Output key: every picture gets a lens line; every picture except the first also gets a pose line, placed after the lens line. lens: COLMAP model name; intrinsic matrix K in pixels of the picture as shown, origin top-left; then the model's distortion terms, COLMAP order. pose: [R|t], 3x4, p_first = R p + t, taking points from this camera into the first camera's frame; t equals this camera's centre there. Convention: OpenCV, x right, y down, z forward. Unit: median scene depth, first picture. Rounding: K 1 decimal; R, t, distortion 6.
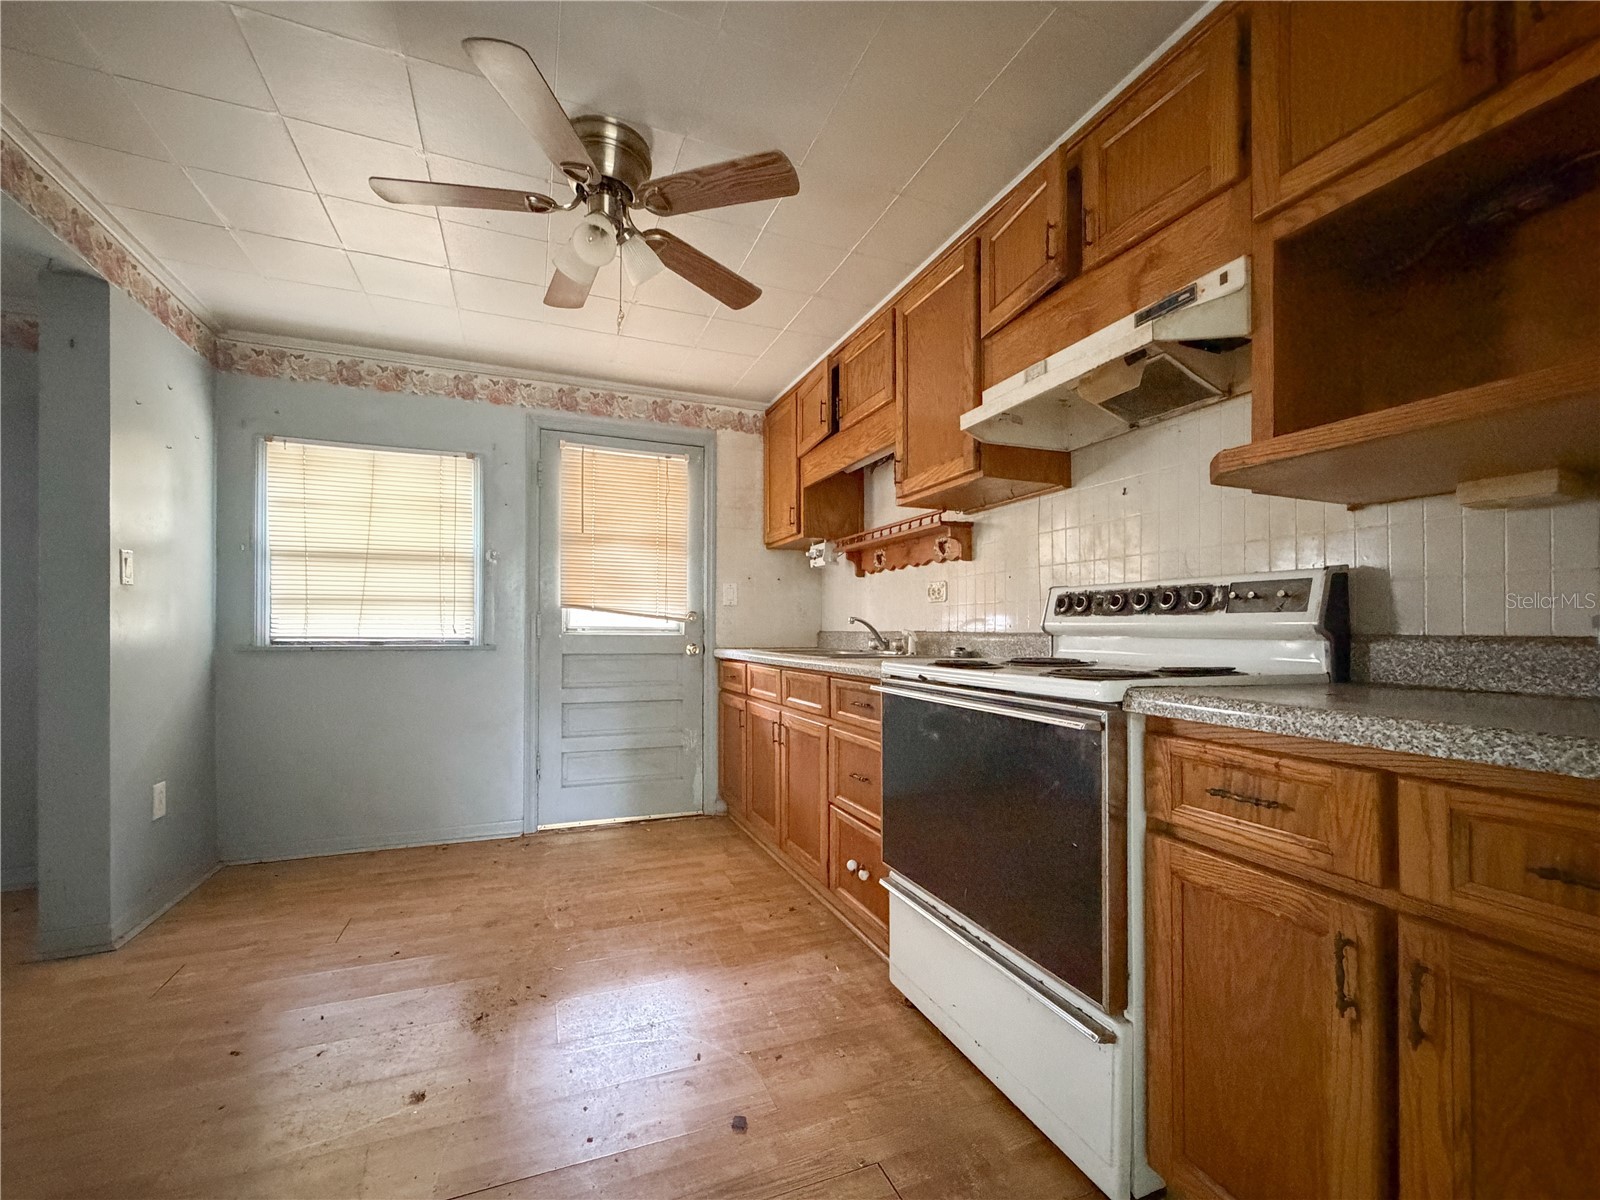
lens RADIAL K [[658.2, 0, 786.0], [0, 658.2, 626.5], [0, 0, 1]] dist [-0.004116, 0.000819]
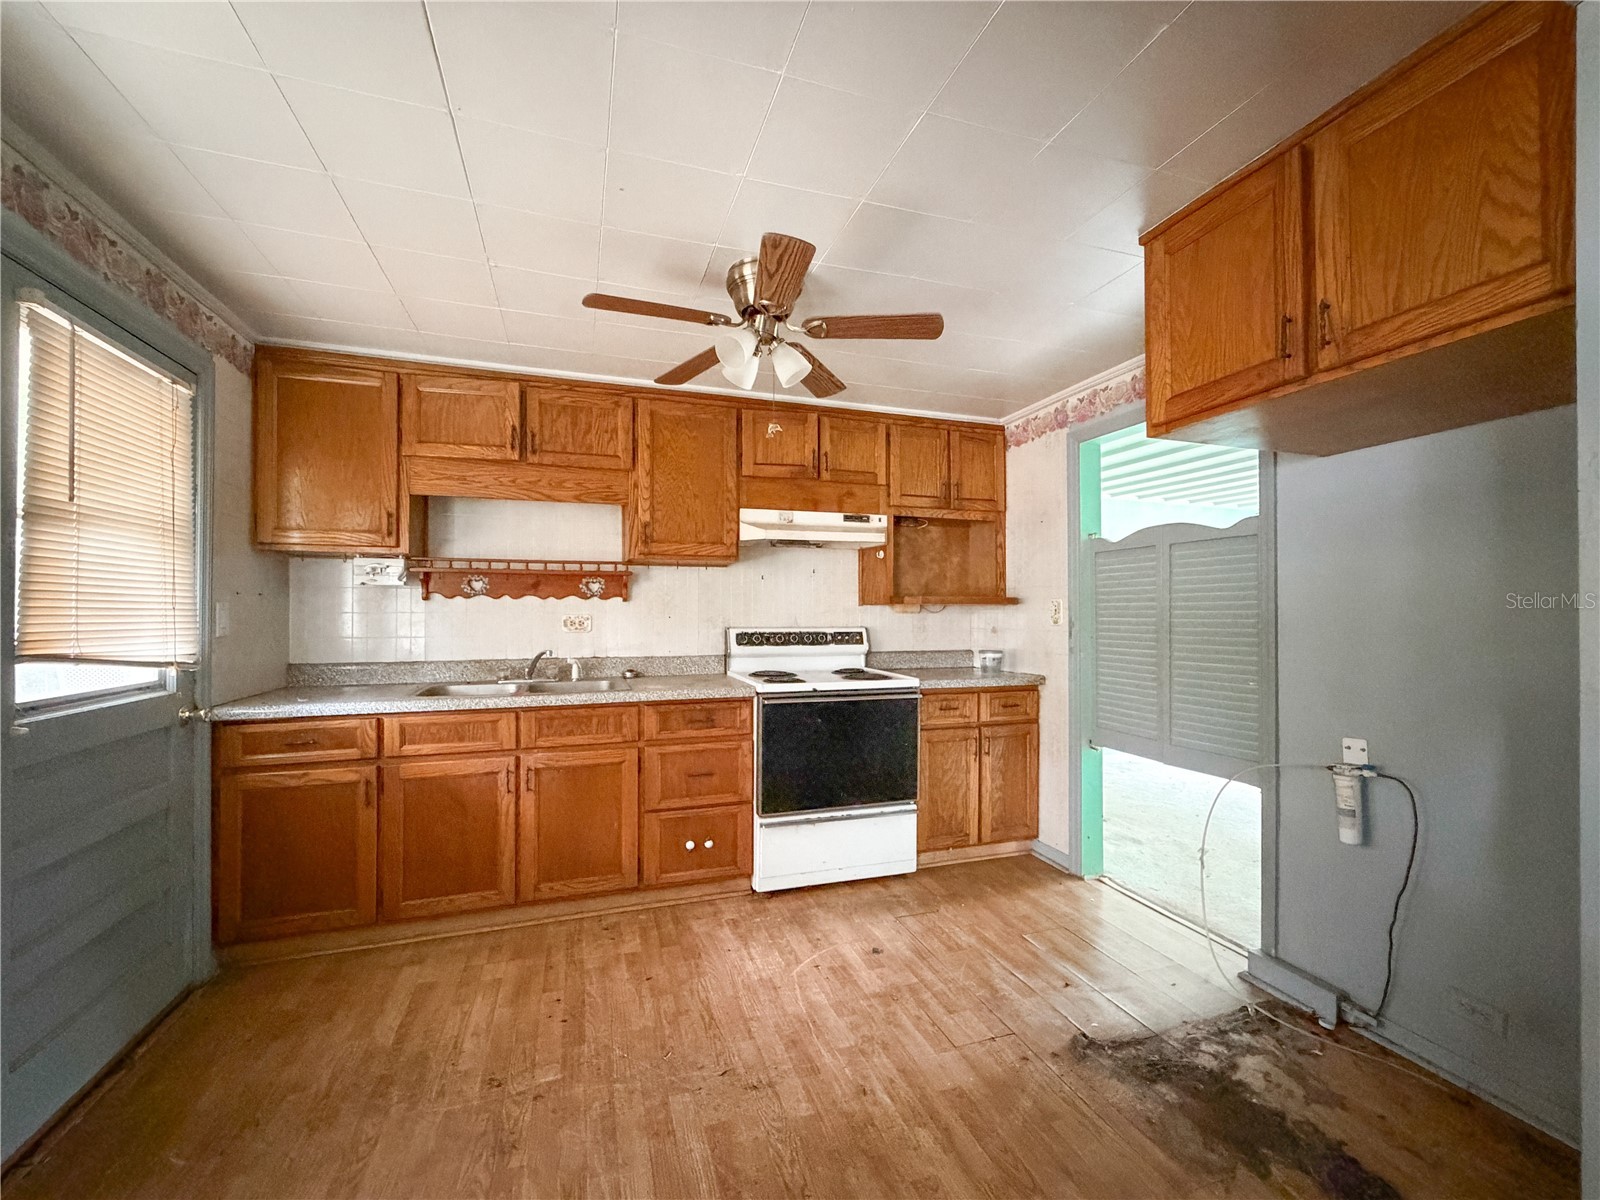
lens RADIAL K [[658.2, 0, 796.9], [0, 658.2, 599.1], [0, 0, 1]] dist [-0.004116, 0.000819]
pose [[0.056587, 0.009167, 0.998356, -1.188758], [-0.008753, 0.999924, -0.008685, -0.115390], [-0.998359, -0.008247, 0.056663, 0.714817]]
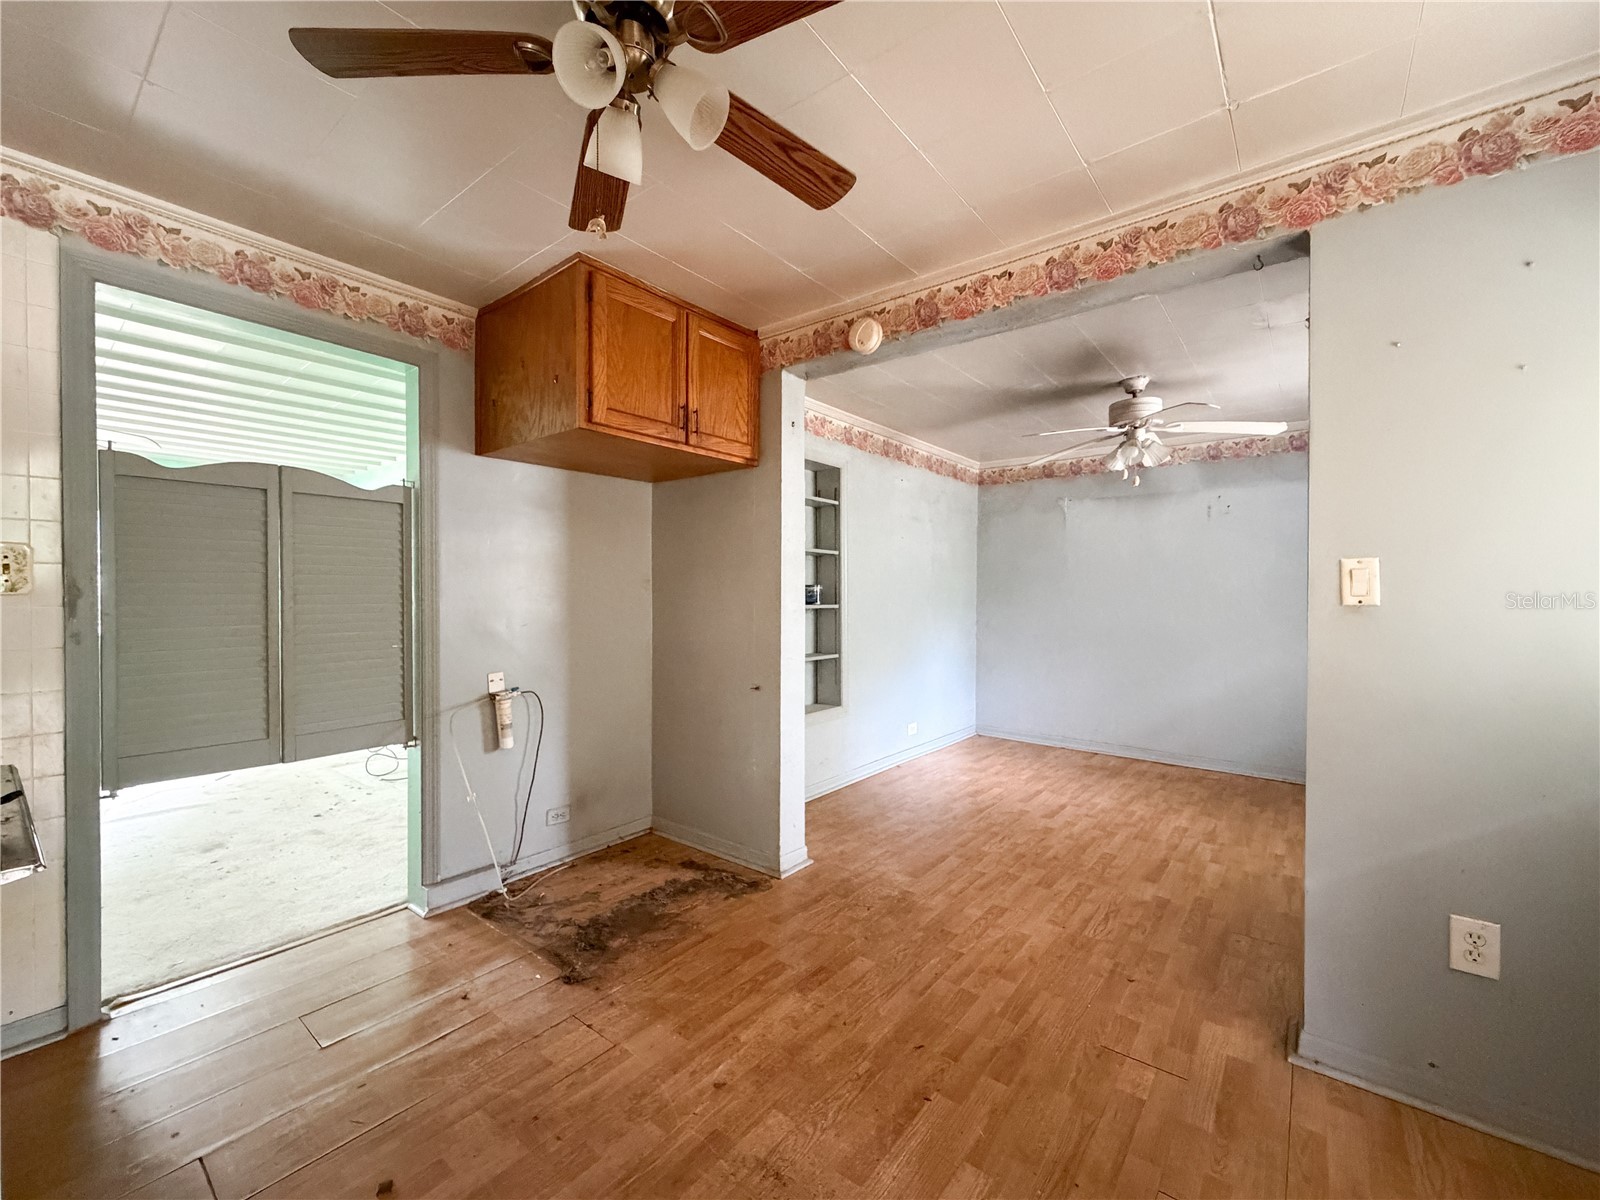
lens RADIAL K [[658.2, 0, 812.4], [0, 658.2, 598.1], [0, 0, 1]] dist [-0.004116, 0.000819]
pose [[-0.857473, -0.009053, -0.514450, -0.087770], [-0.006135, 0.999954, -0.007372, -0.070025], [0.514493, -0.003165, -0.857489, 1.361507]]
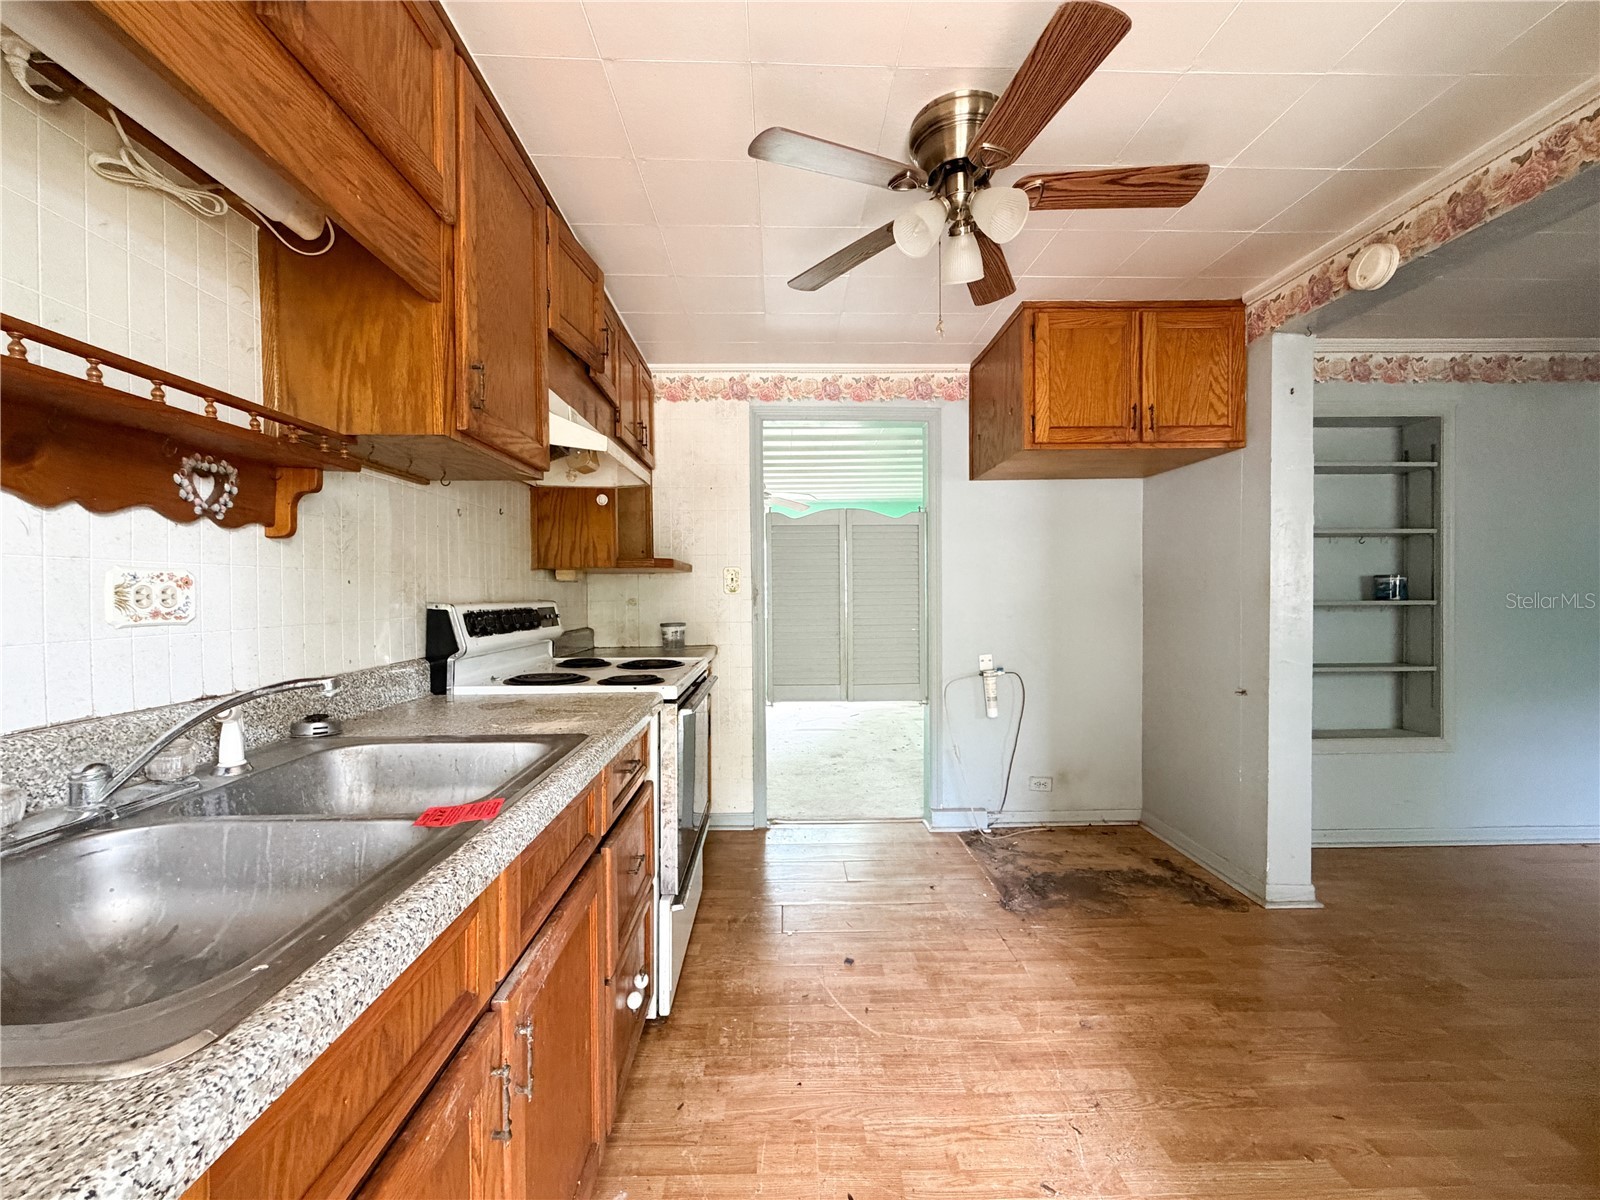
lens RADIAL K [[658.2, 0, 790.2], [0, 658.2, 595.2], [0, 0, 1]] dist [-0.004116, 0.000819]
pose [[-0.938192, -0.005353, 0.346075, -0.315745], [-0.004752, 0.999985, 0.002583, -0.074207], [-0.346084, 0.000779, -0.938203, 1.581381]]
